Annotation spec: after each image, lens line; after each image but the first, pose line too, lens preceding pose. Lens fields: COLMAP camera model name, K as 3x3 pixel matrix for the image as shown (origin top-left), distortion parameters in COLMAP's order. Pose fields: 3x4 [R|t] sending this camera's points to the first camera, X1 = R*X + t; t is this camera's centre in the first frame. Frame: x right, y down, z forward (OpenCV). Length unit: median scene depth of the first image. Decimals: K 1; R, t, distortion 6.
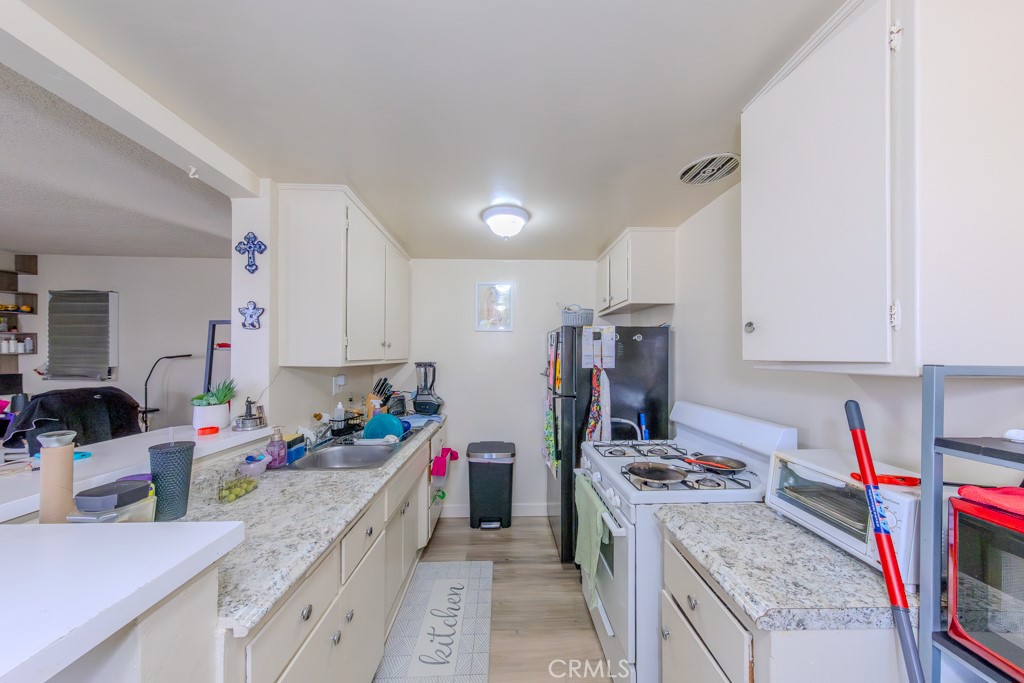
lens RADIAL K [[334.2, 0, 512.8], [0, 334.2, 351.4], [0, 0, 1]] dist [0.000993, 0.000027]
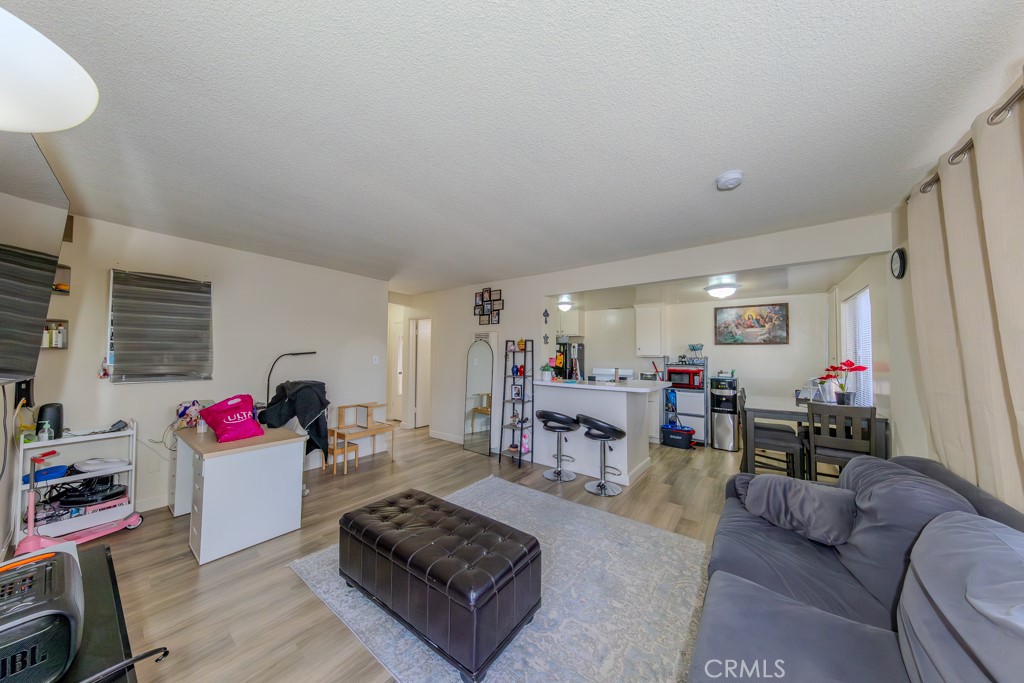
lens RADIAL K [[334.2, 0, 509.9], [0, 334.2, 343.9], [0, 0, 1]] dist [0.000993, 0.000027]
pose [[0.620914, 0.026864, 0.783418, -1.417099], [-0.013500, 0.999631, -0.023579, 0.000430], [-0.783763, 0.004065, 0.621047, -0.218279]]
